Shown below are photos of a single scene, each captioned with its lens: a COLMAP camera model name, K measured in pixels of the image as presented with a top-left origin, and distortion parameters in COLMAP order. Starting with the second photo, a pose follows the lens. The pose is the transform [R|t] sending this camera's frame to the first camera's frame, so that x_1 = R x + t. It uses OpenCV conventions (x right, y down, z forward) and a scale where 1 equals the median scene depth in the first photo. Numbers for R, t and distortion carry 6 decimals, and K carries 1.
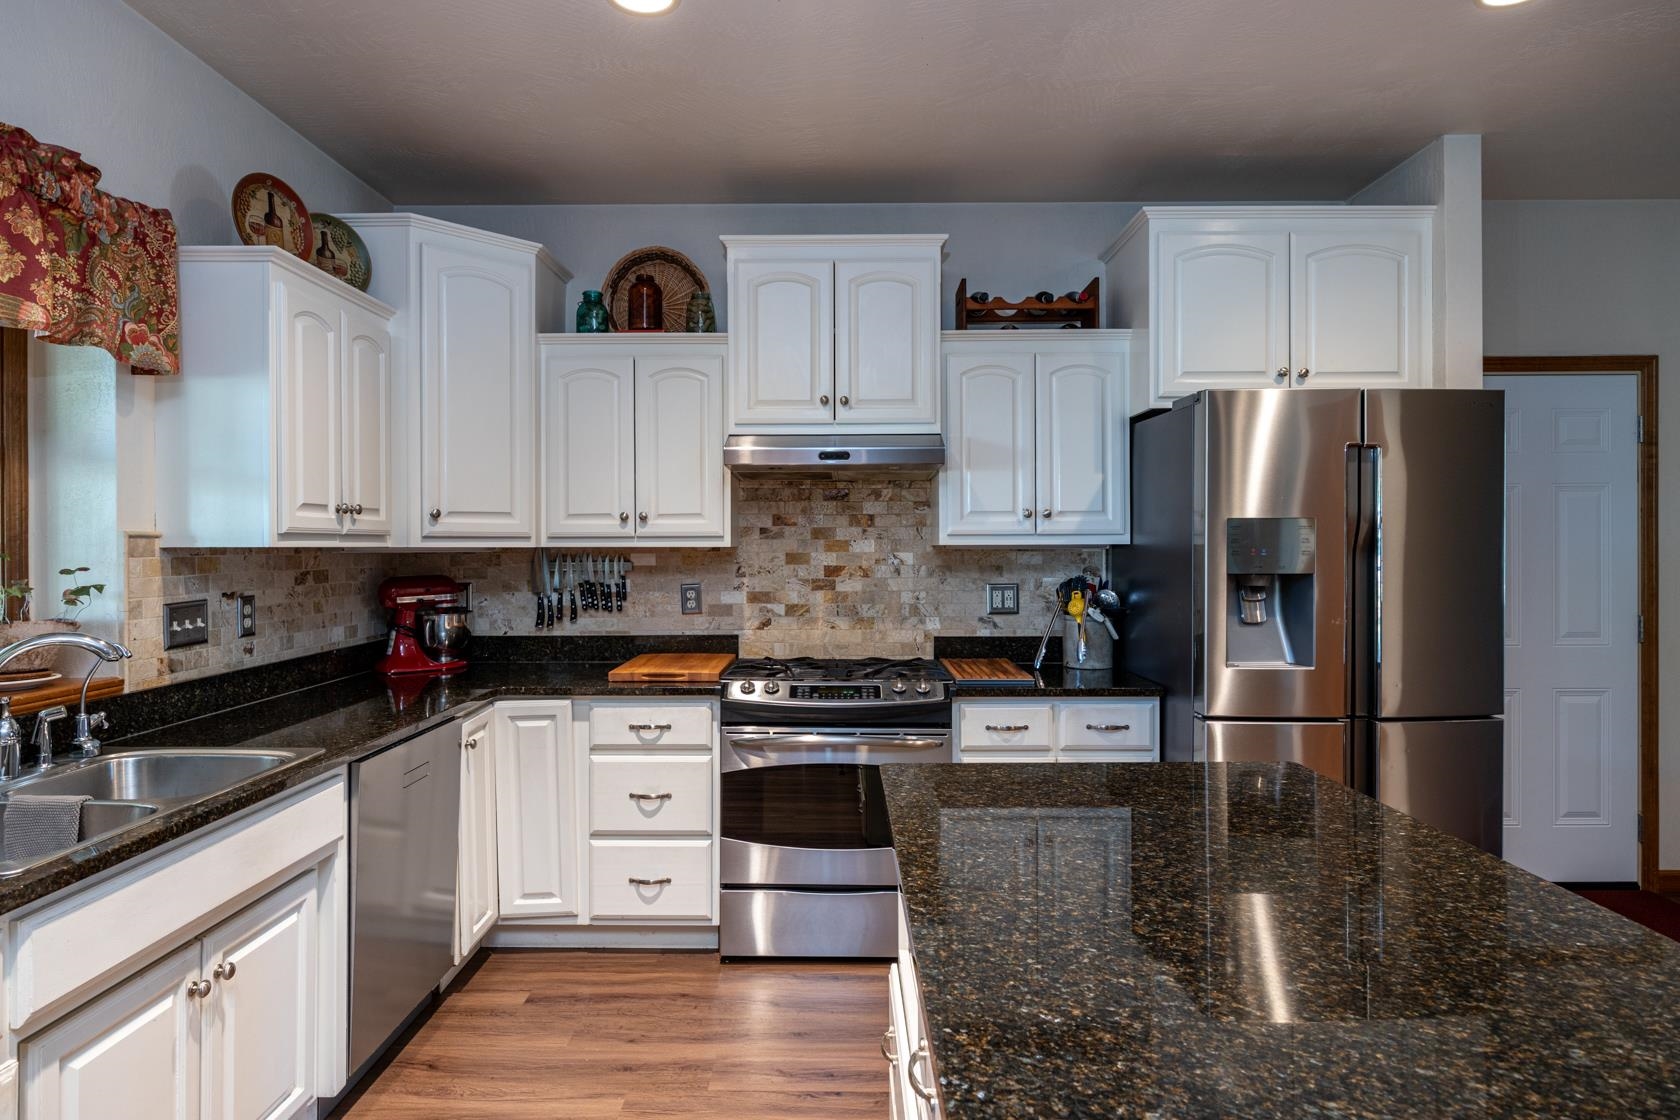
lens RADIAL K [[946.7, 0, 838.9], [0, 946.7, 548.5], [0, 0, 1]] dist [0.002421, -0.002777]
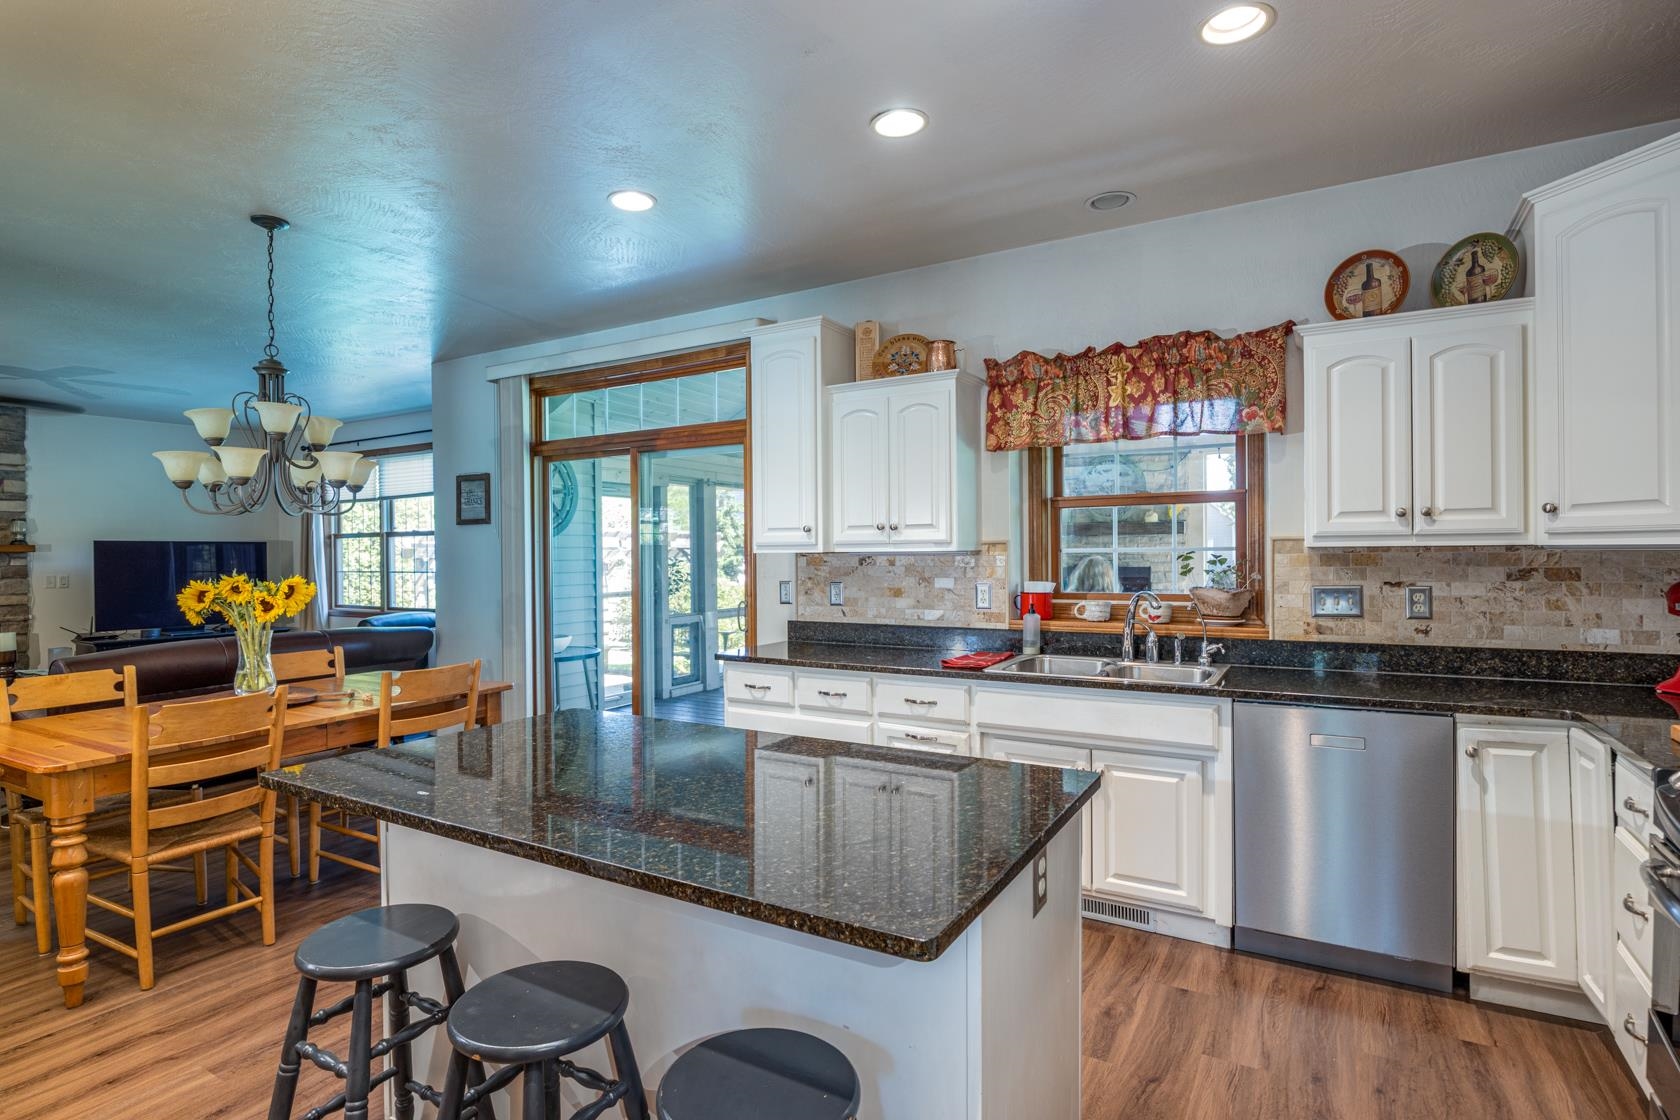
lens RADIAL K [[855.9, 0, 834.9], [0, 855.9, 557.2], [0, 0, 1]] dist [-0.001940, -0.000294]
pose [[-0.508463, 0.012497, -0.860993, 0.591162], [0.008357, 0.999919, 0.009579, -0.003119], [0.861044, -0.002325, -0.508526, 0.772995]]
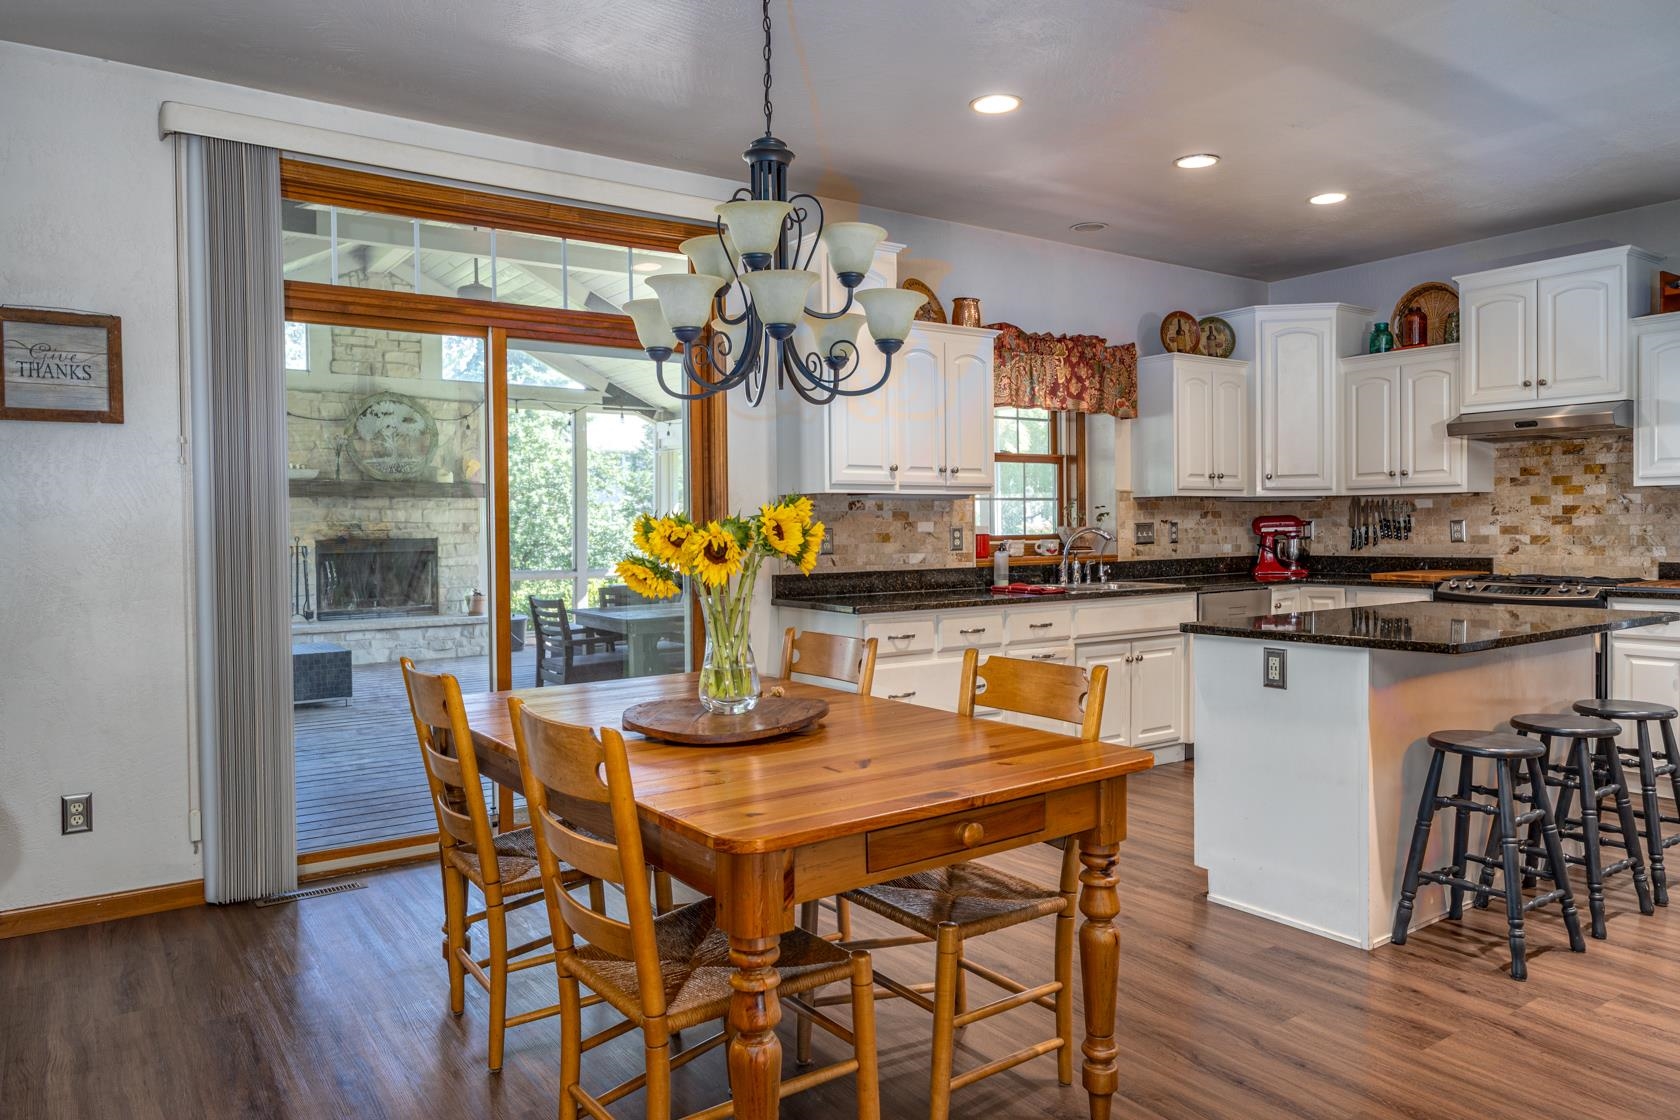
lens RADIAL K [[1142.1, 0, 852.8], [0, 1142.1, 552.3], [0, 0, 1]] dist [-0.015013, 0.009354]
pose [[0.587410, 0.014783, -0.809154, 0.760399], [0.007224, 0.999698, 0.023509, 0.043791], [0.809257, -0.019655, 0.587126, -0.784458]]
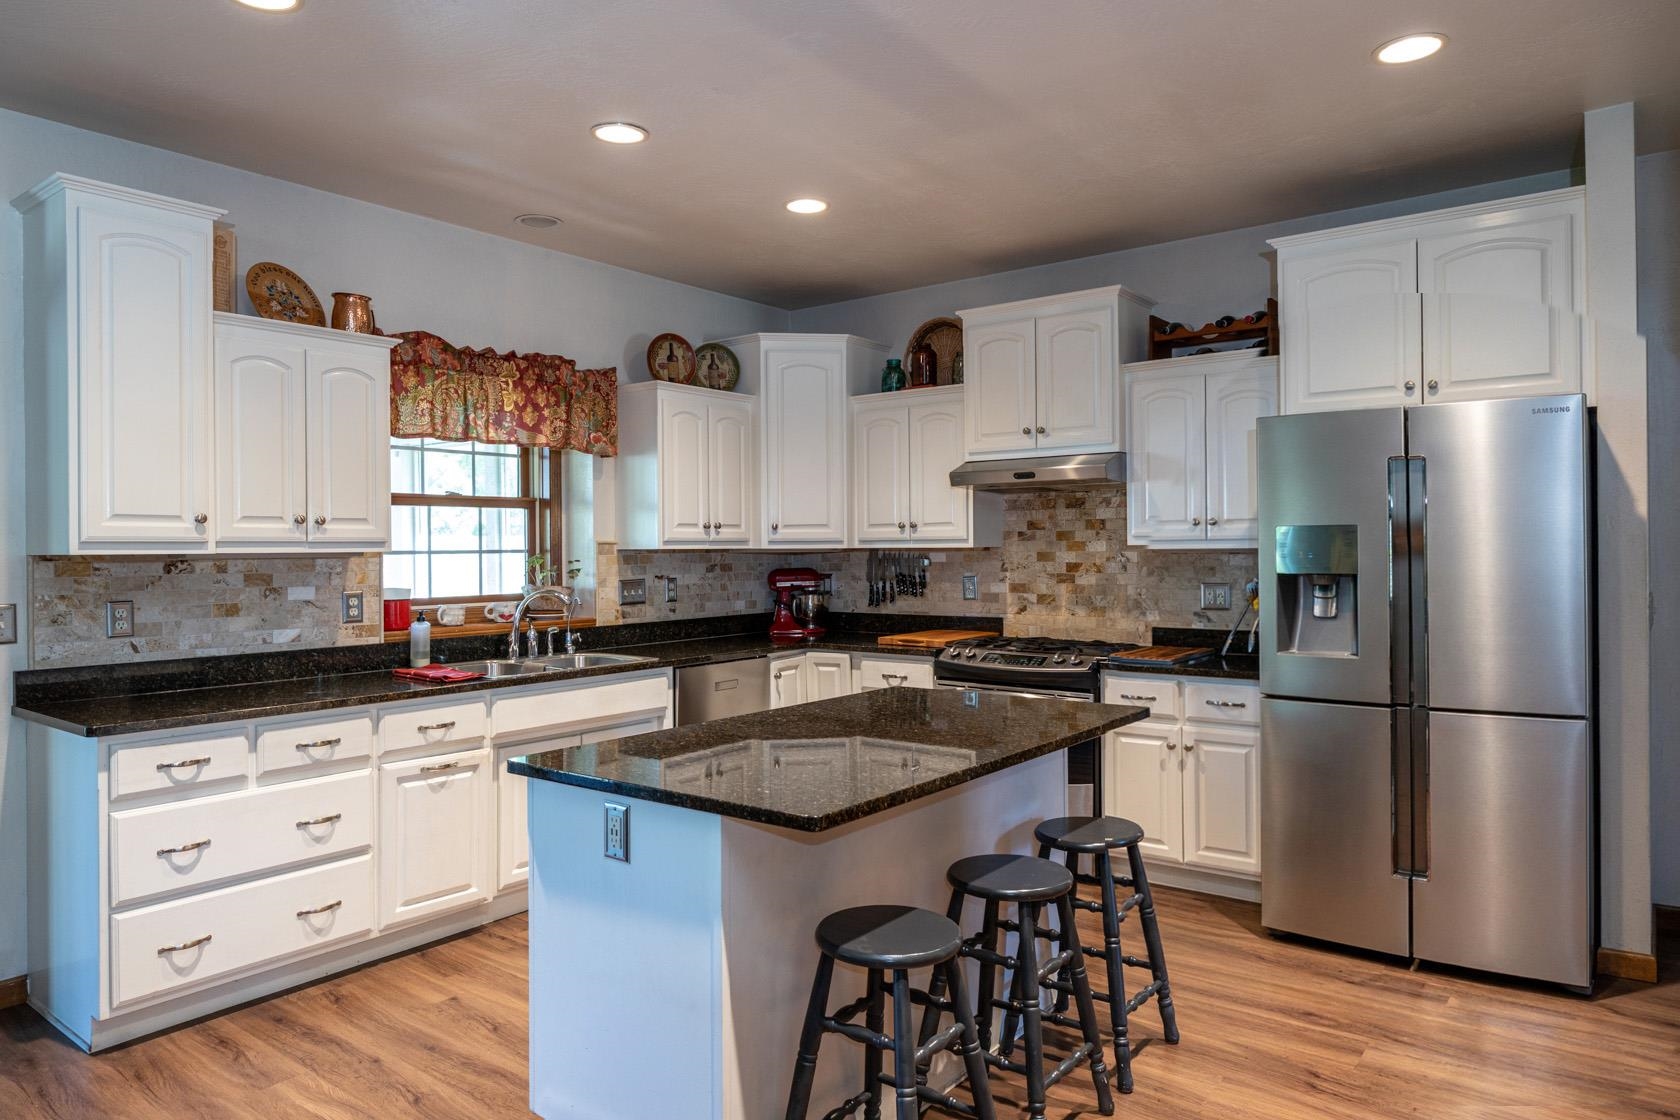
lens RADIAL K [[1077.1, 0, 834.9], [0, 1077.1, 549.9], [0, 0, 1]] dist [-0.015061, 0.003831]
pose [[0.794207, -0.002566, -0.607642, 0.659205], [0.003909, 0.999992, 0.000886, -0.000438], [0.607634, -0.003079, 0.794211, -0.298118]]
